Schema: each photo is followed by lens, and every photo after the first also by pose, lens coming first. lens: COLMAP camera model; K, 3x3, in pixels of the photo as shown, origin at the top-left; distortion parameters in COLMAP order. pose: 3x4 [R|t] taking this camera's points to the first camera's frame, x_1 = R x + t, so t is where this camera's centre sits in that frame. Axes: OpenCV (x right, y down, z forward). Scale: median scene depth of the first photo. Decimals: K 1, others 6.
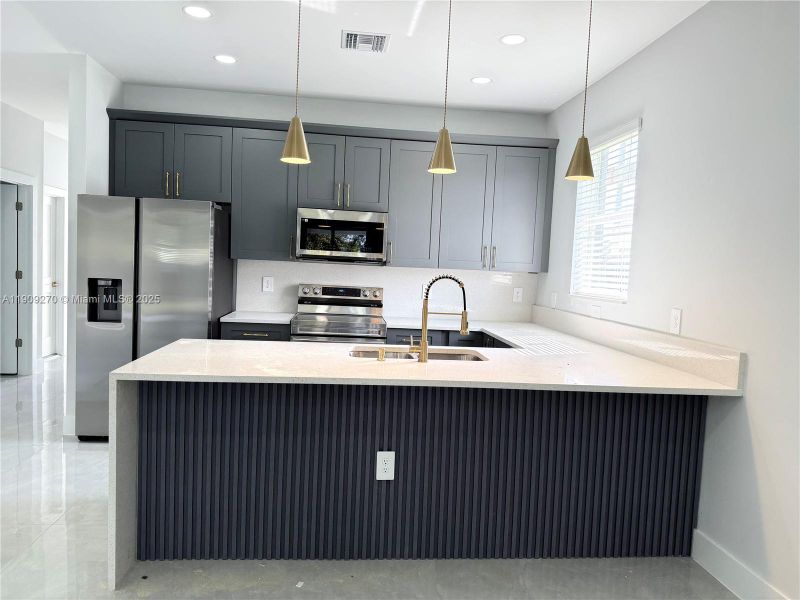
lens RADIAL K [[571.3, 0, 400.0], [0, 571.3, 300.0], [0, 0, 1]] dist [0.081676, 0.000372]
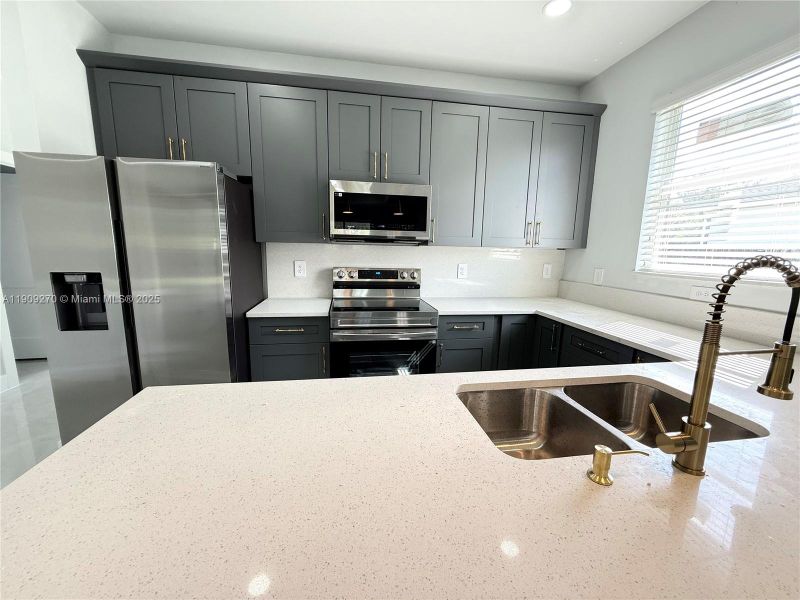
lens RADIAL K [[324.6, 0, 400.0], [0, 324.6, 300.0], [0, 0, 1]] dist [-0.001167, -0.000144]
pose [[0.997294, -0.036680, 0.063705, -0.106254], [0.030231, 0.994587, 0.099412, -0.025553], [-0.067007, -0.097217, 0.993005, 0.471985]]
